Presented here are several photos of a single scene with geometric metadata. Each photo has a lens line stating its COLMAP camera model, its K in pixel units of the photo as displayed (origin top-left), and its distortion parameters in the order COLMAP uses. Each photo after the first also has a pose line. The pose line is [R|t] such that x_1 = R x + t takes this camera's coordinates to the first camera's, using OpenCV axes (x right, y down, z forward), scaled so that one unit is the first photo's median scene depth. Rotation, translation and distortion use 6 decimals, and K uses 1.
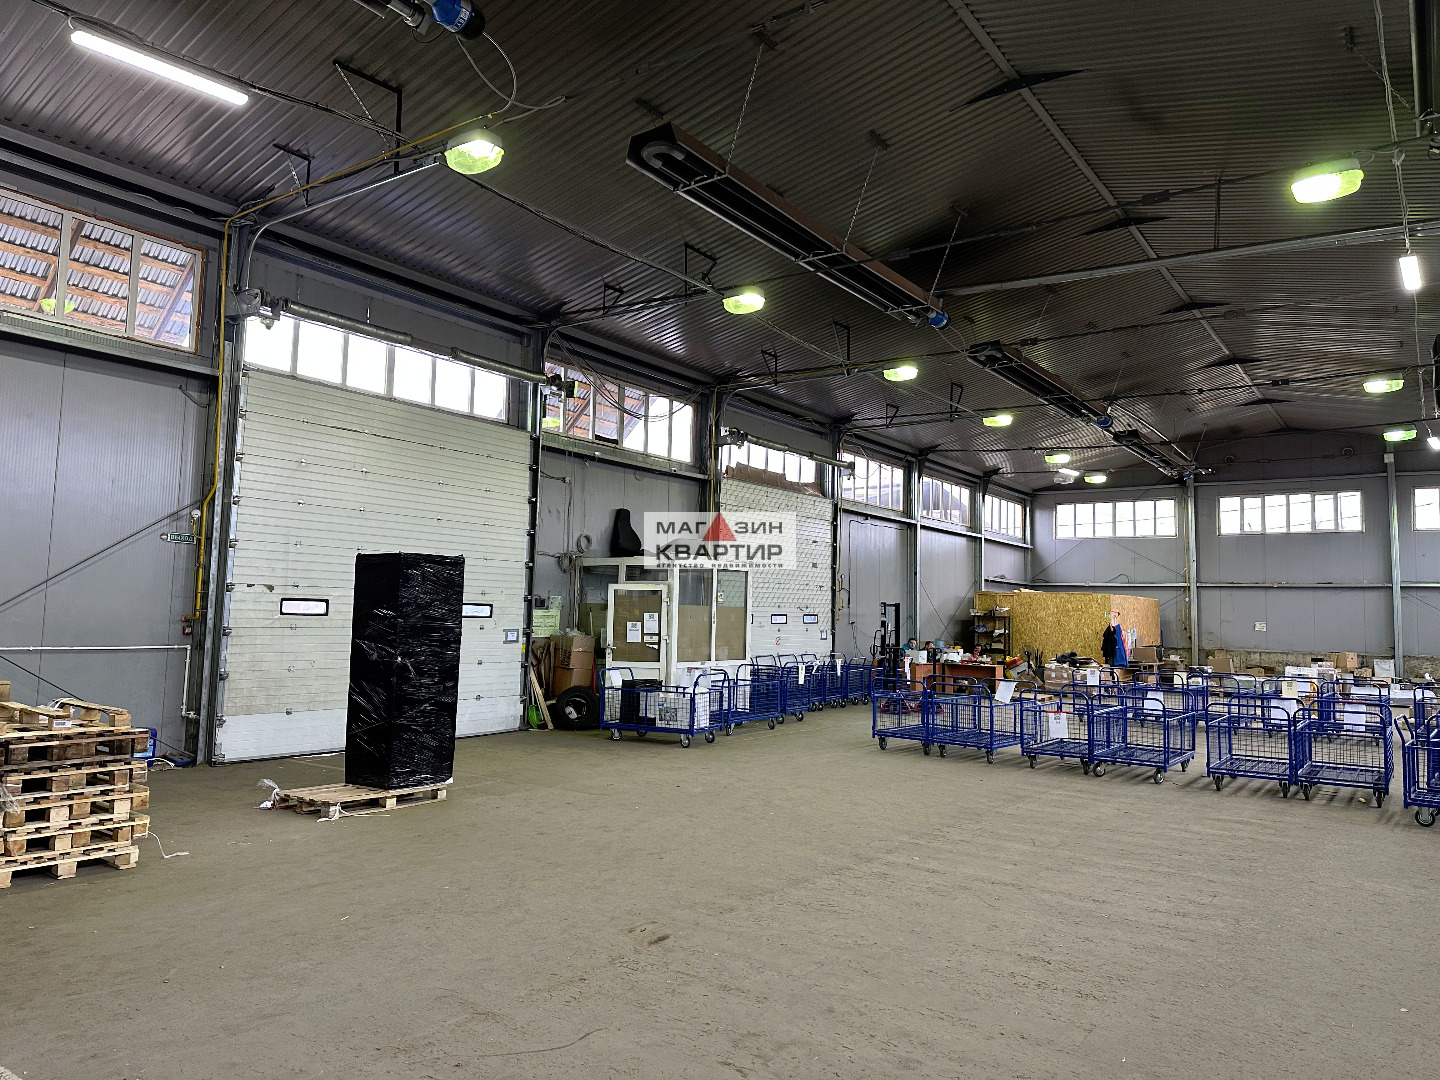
lens RADIAL K [[1010.0, 0, 716.9], [0, 1010.0, 543.3], [0, 0, 1]] dist [0.032139, -0.017915]
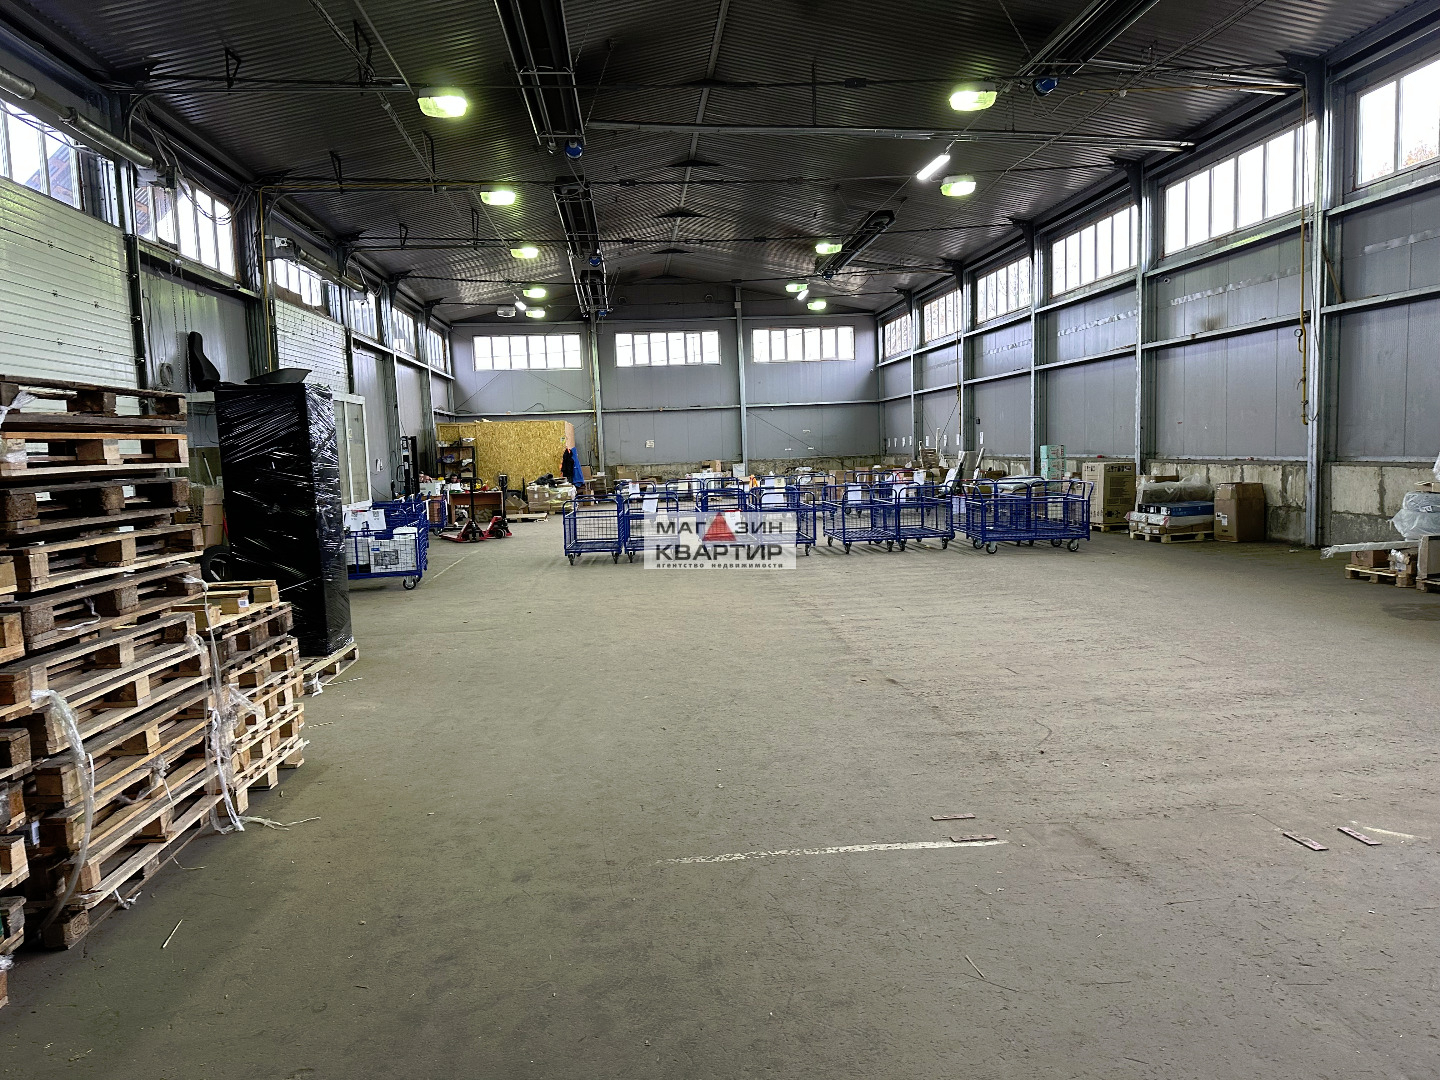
lens RADIAL K [[1010.0, 0, 713.2], [0, 1010.0, 532.1], [0, 0, 1]] dist [0.032139, -0.017915]
pose [[0.761817, -0.106882, 0.638914, -0.199059], [0.010819, 0.988256, 0.152423, 0.003805], [-0.647702, -0.109206, 0.754027, 0.045883]]
